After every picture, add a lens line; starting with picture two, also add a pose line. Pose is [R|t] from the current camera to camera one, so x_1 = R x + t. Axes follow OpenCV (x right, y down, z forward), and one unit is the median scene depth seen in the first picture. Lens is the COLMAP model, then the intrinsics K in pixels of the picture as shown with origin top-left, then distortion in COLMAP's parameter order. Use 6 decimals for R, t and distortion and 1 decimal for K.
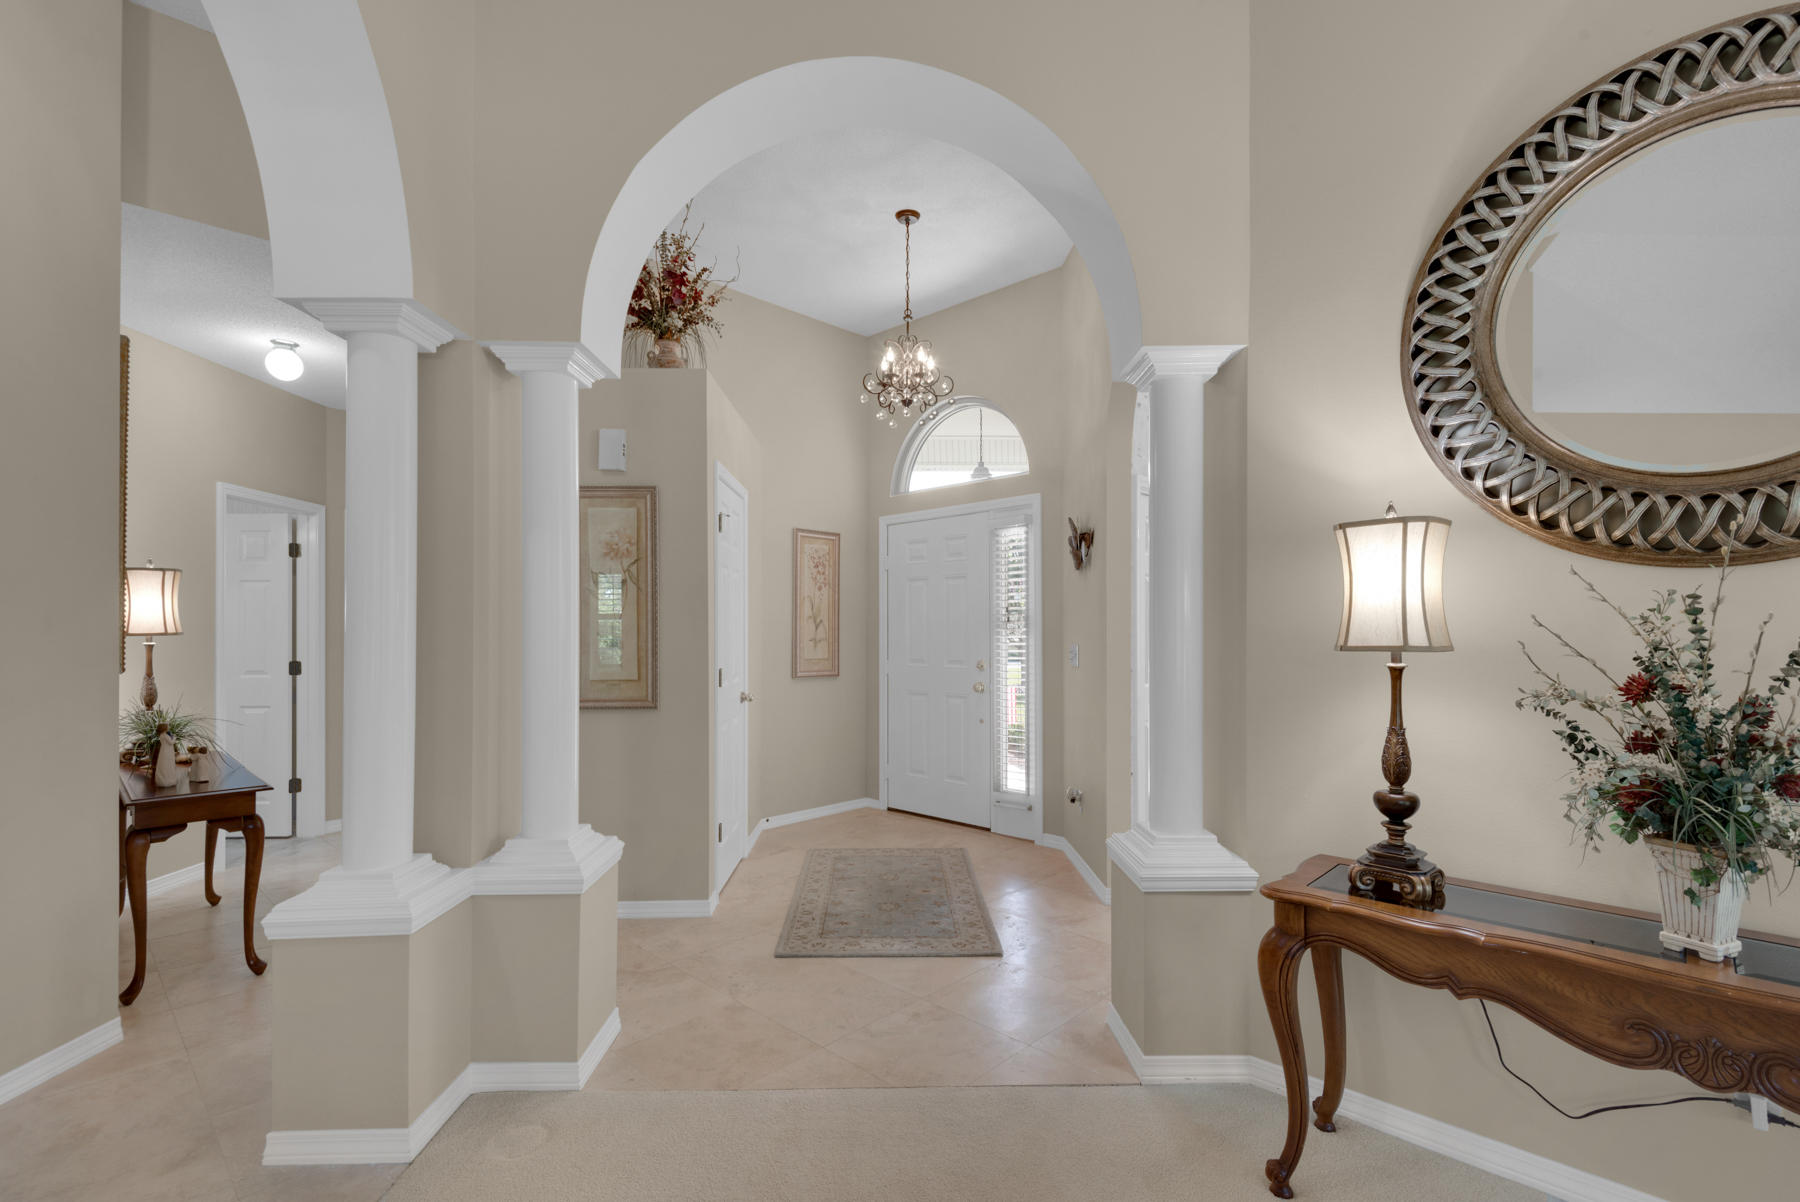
lens RADIAL K [[817.2, 0, 898.7], [0, 817.2, 633.5], [0, 0, 1]] dist [0.024793, -0.019720]
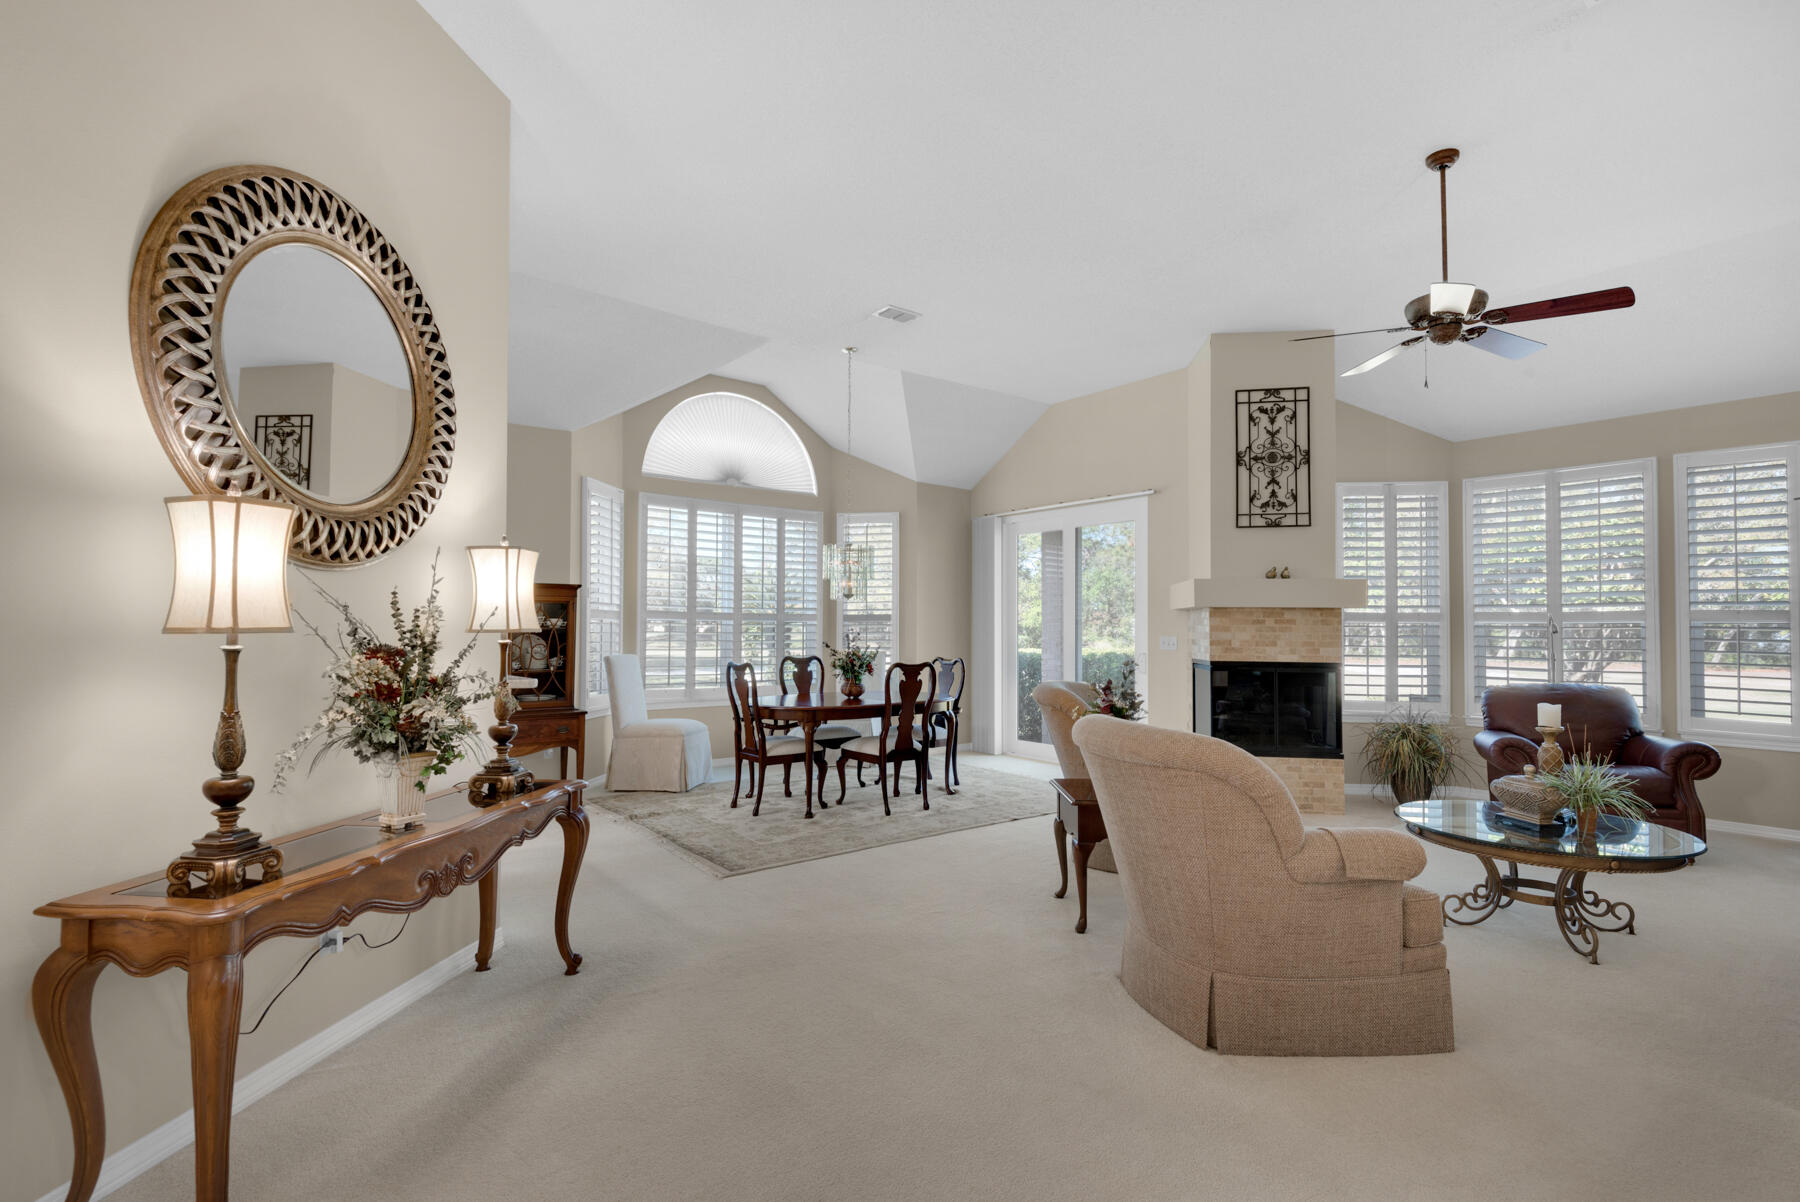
lens RADIAL K [[831.5, 0, 888.8], [0, 831.5, 615.8], [0, 0, 1]] dist [-0.008708, -0.000769]
pose [[-0.589795, 0.012861, 0.807451, -0.315055], [0.000997, 0.999884, -0.015197, 0.008409], [-0.807552, -0.008158, -0.589739, 0.457048]]
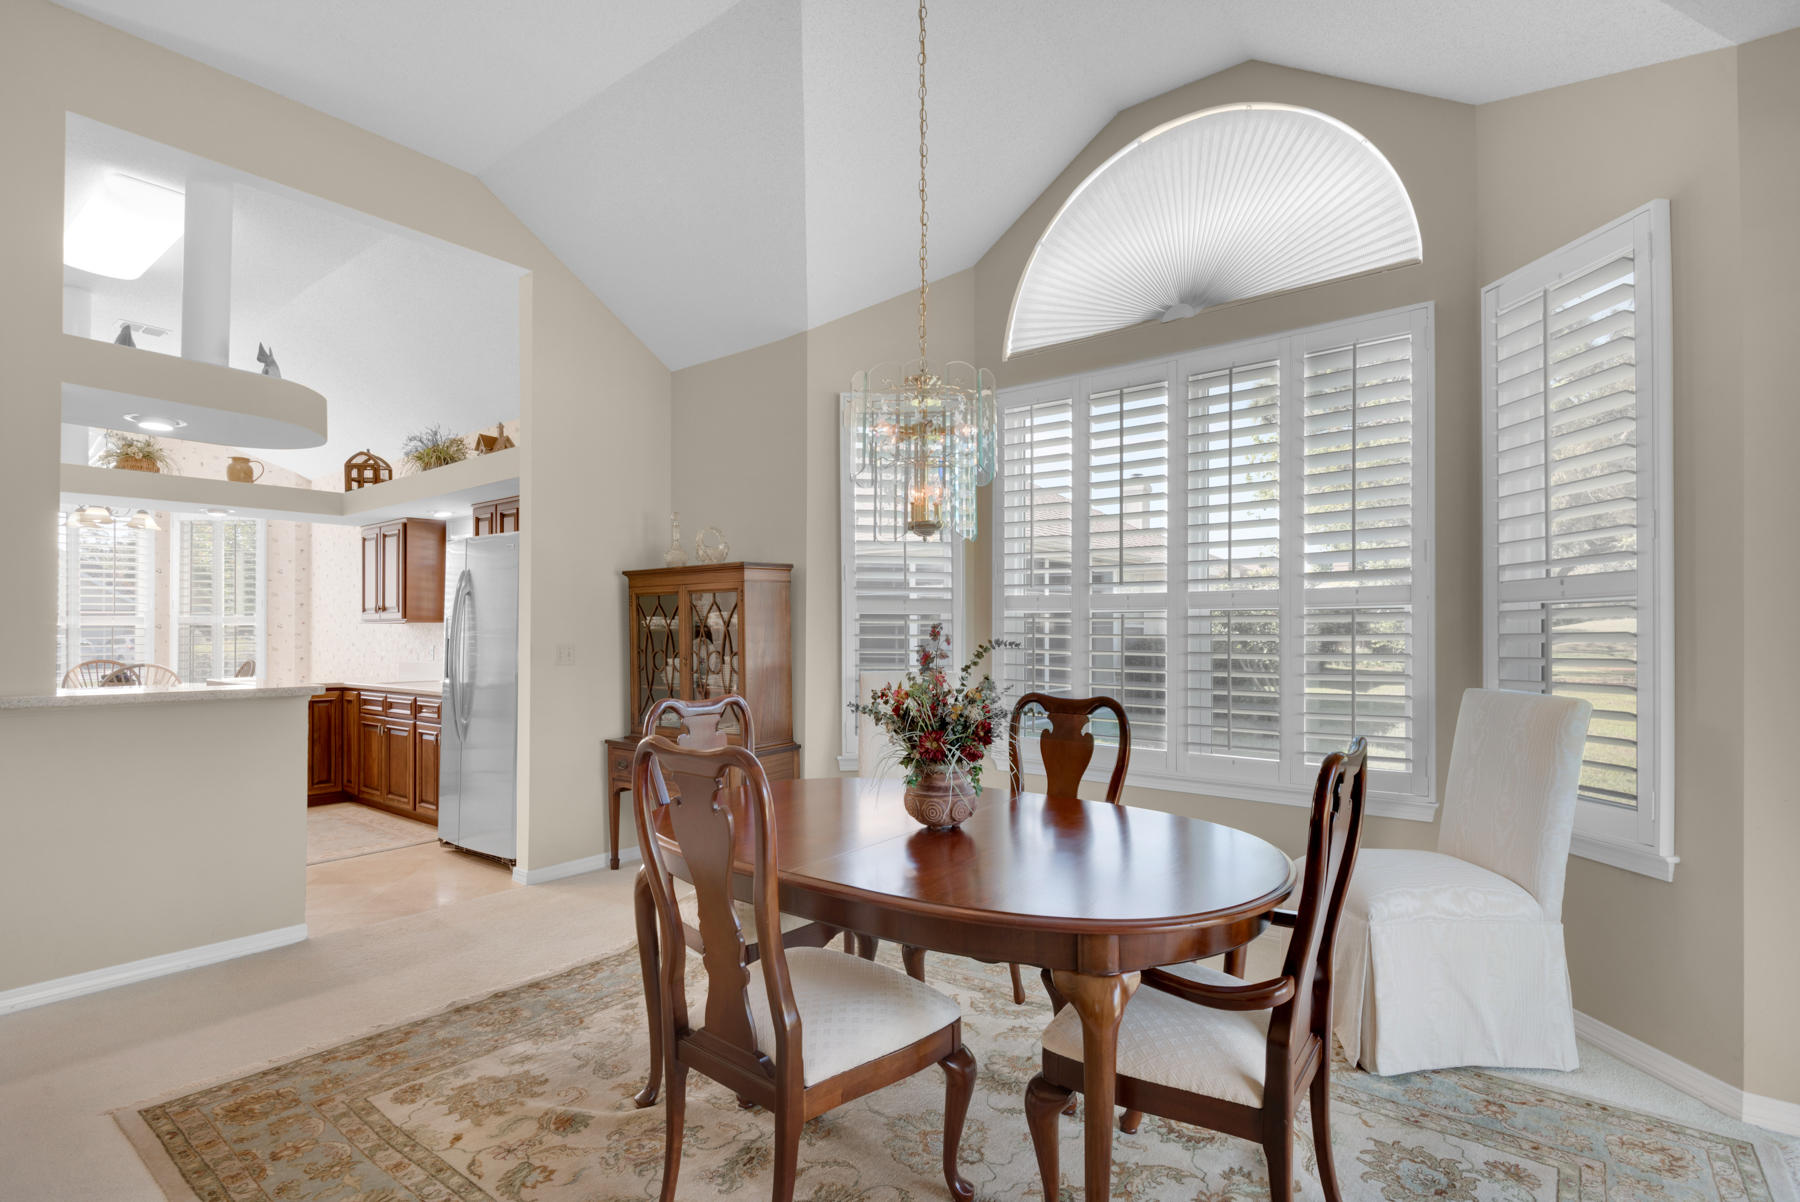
lens RADIAL K [[857.6, 0, 899.4], [0, 857.6, 635.9], [0, 0, 1]] dist [-0.001367, -0.000754]
pose [[0.628155, -0.001881, 0.778086, 0.564192], [0.004806, 0.999987, -0.001462, 0.017695], [-0.778073, 0.004658, 0.628156, -0.756280]]
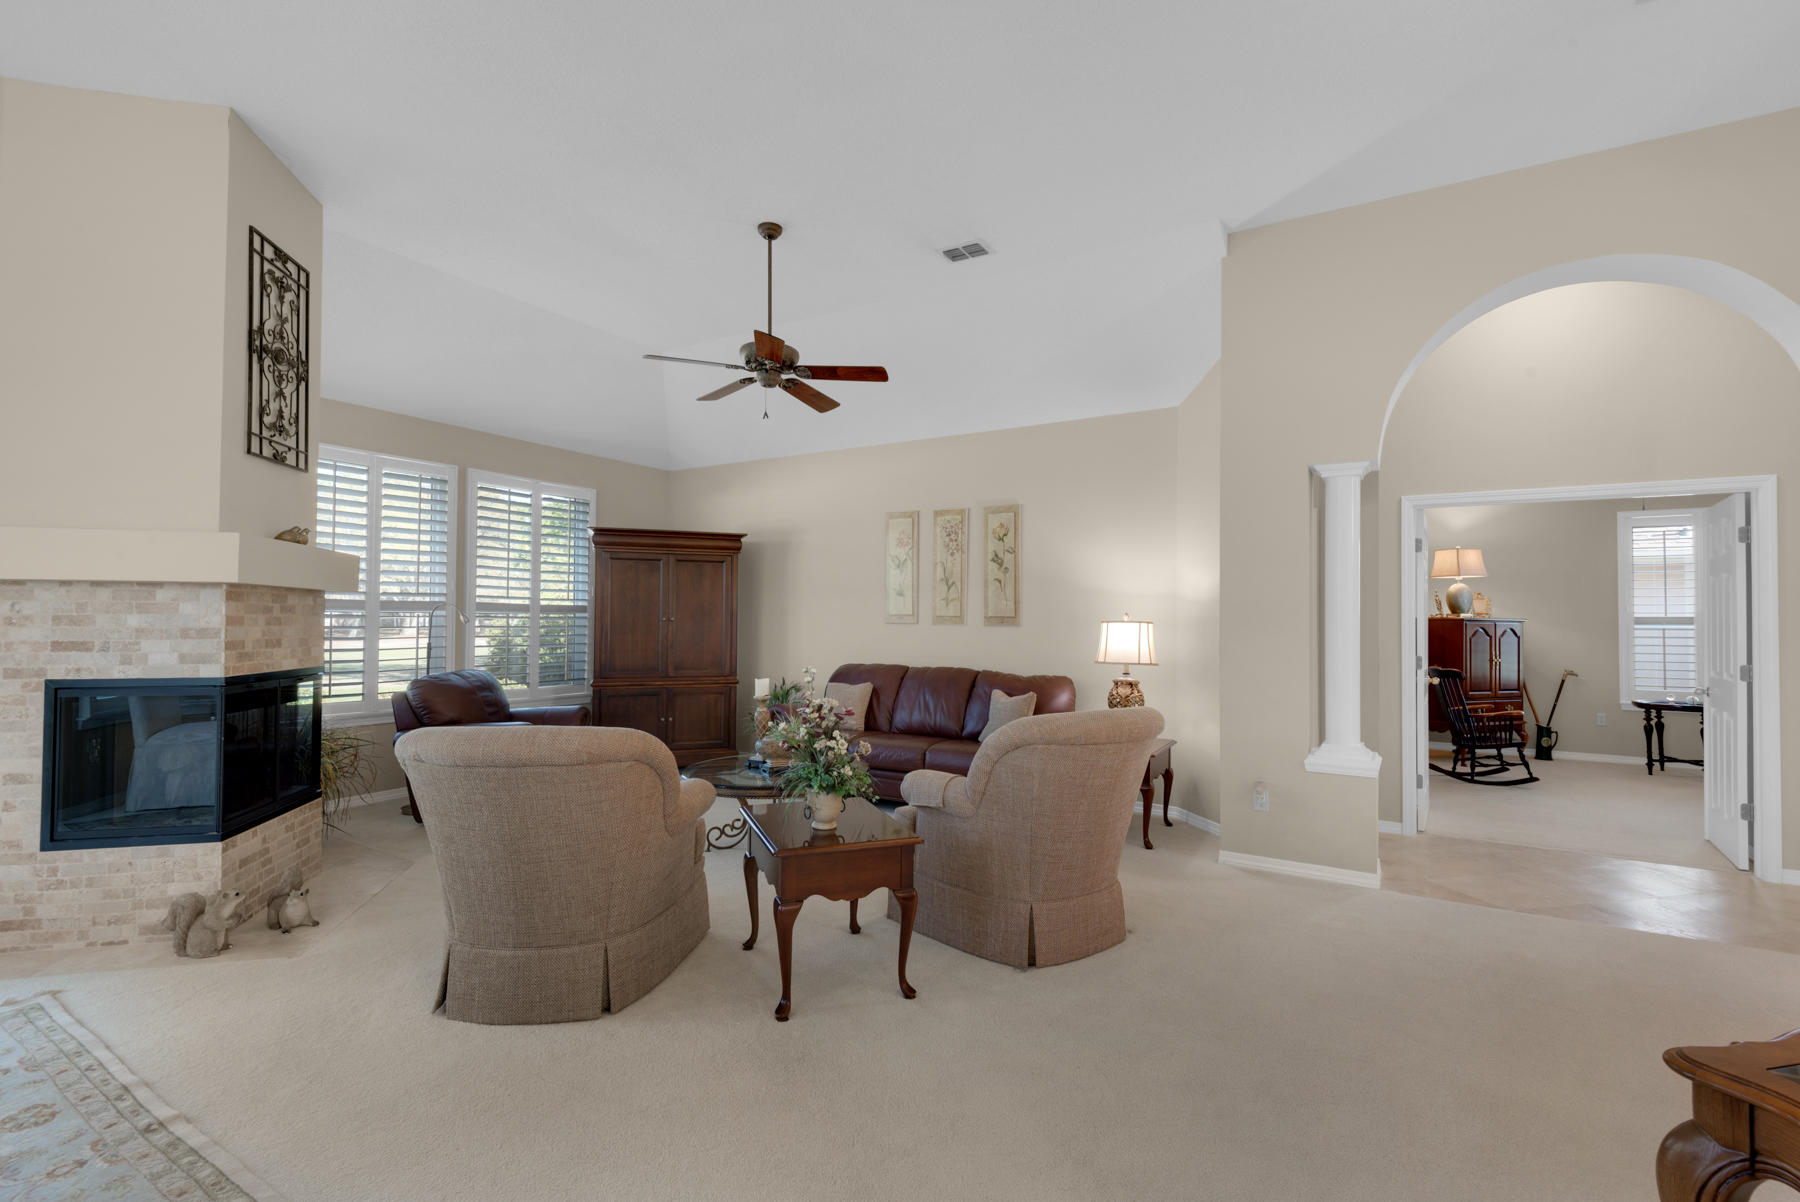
lens RADIAL K [[827.0, 0, 906.1], [0, 827.0, 600.2], [0, 0, 1]] dist [0.029830, -0.015710]
pose [[-0.532017, -0.017858, -0.846545, 0.904797], [-0.008133, 0.999839, -0.015981, -0.003890], [0.846695, -0.001617, -0.532077, 0.162779]]
